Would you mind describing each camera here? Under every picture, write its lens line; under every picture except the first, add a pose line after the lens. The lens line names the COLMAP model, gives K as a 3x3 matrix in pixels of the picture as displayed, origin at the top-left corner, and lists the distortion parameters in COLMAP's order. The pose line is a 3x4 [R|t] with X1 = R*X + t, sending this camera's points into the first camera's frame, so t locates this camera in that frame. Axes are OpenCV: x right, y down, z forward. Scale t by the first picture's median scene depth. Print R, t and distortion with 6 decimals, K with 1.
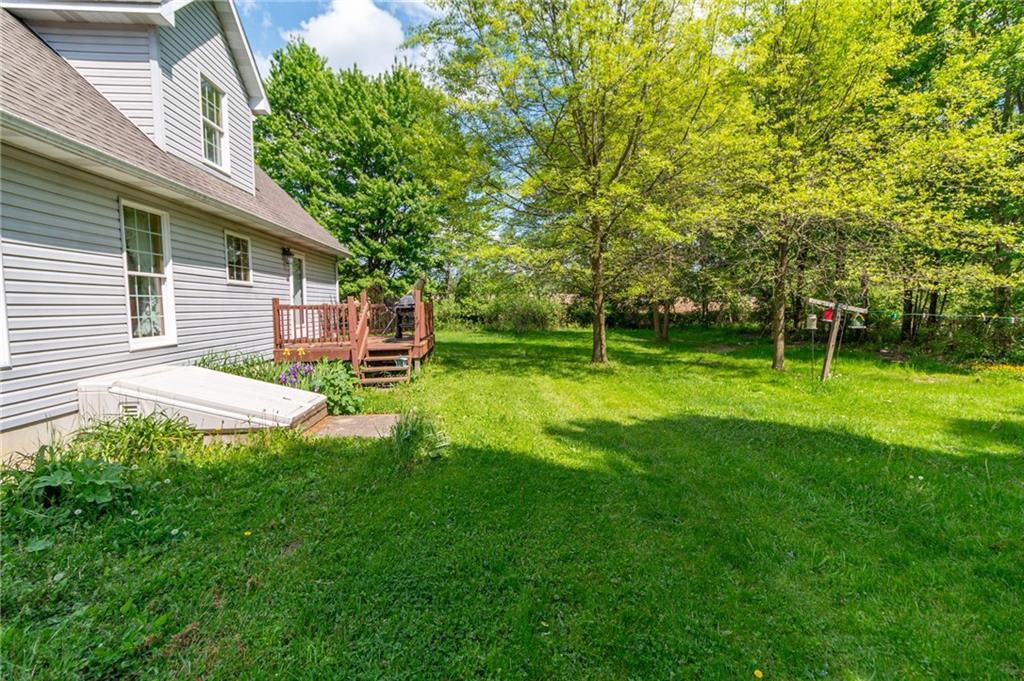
lens RADIAL K [[469.4, 0, 514.1], [0, 469.4, 338.2], [0, 0, 1]] dist [-0.001342, 0.001111]
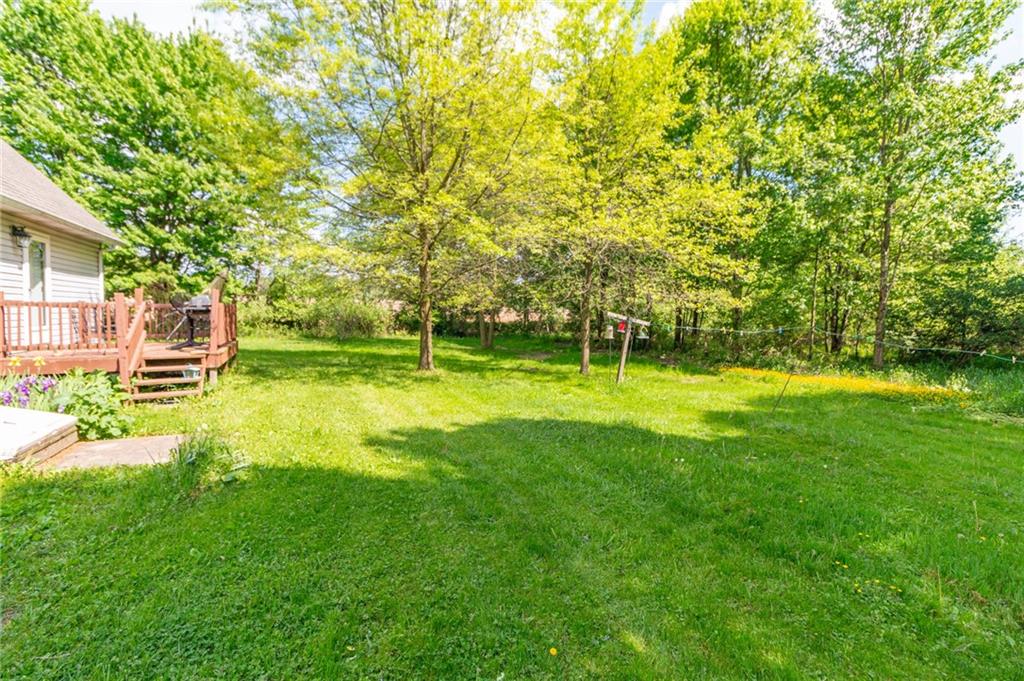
lens RADIAL K [[469.4, 0, 512.5], [0, 469.4, 337.7], [0, 0, 1]] dist [-0.001342, 0.001111]
pose [[0.937260, 0.010087, 0.348487, 0.006094], [-0.003956, 0.999825, -0.018300, 0.000463], [-0.348610, 0.015773, 0.937135, -0.000764]]
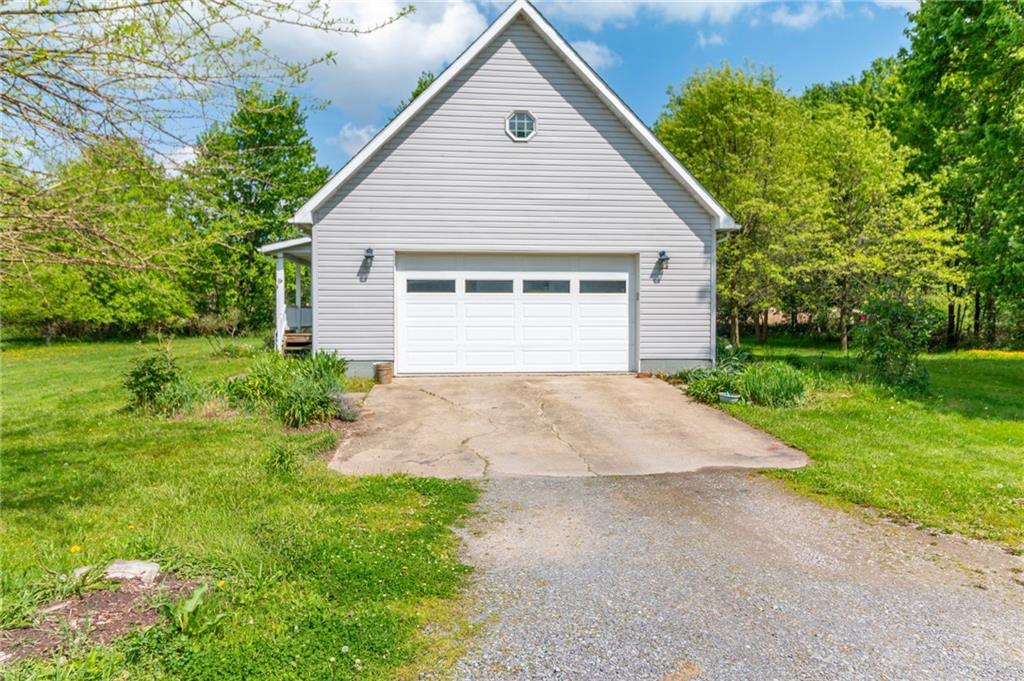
lens RADIAL K [[716.6, 0, 511.1], [0, 716.6, 334.3], [0, 0, 1]] dist [0.000195, 0.000448]
pose [[0.999831, 0.008814, 0.016108, -0.885608], [-0.008050, 0.998866, -0.046935, 0.178235], [-0.016504, 0.046797, 0.998768, -2.059955]]
